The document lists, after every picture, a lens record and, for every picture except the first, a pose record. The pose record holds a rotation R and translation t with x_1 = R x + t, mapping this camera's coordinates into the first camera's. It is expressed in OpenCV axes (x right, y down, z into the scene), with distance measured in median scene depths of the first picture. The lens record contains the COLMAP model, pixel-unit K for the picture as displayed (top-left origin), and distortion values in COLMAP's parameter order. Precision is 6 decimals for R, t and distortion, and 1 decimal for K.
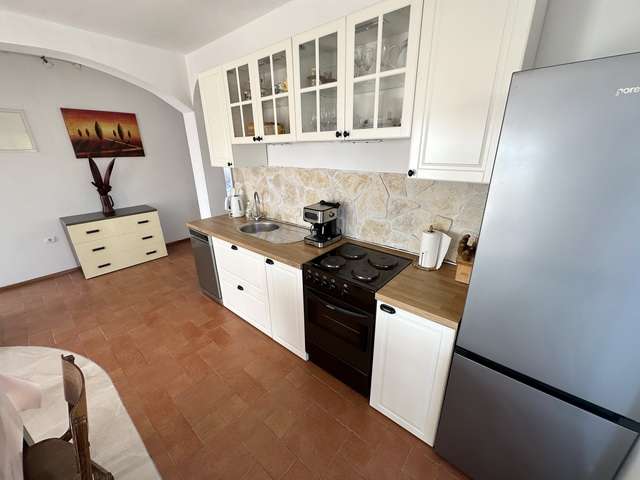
lens RADIAL K [[256.1, 0, 320.0], [0, 256.1, 240.0], [0, 0, 1]] dist [-0.001652, -0.000226]
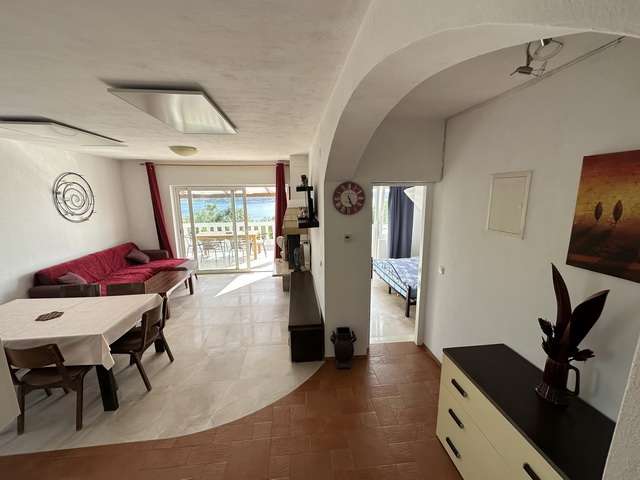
lens RADIAL K [[256.1, 0, 320.0], [0, 256.1, 240.0], [0, 0, 1]] dist [-0.001652, -0.000226]
pose [[-0.692049, 0.155690, -0.704861, -0.578158], [-0.228145, 0.879236, 0.418204, -0.713497], [0.684849, 0.450228, -0.572954, 1.521767]]
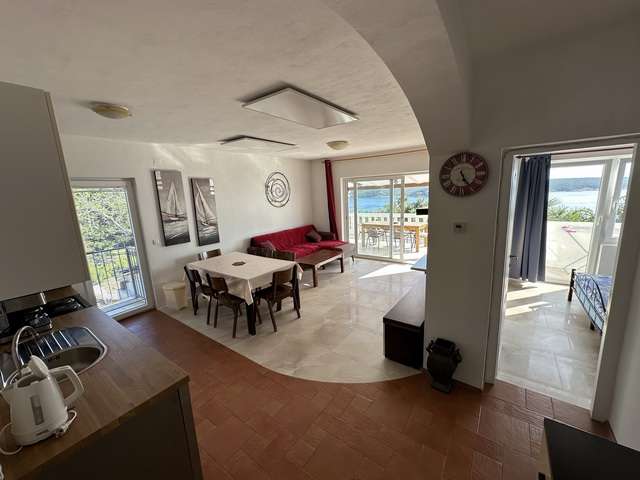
lens RADIAL K [[256.1, 0, 320.0], [0, 256.1, 240.0], [0, 0, 1]] dist [-0.001652, -0.000226]
pose [[-0.995808, 0.074276, -0.053386, -0.996713], [0.036604, 0.858448, 0.511593, -0.698440], [0.083828, 0.507494, -0.857568, 1.703383]]
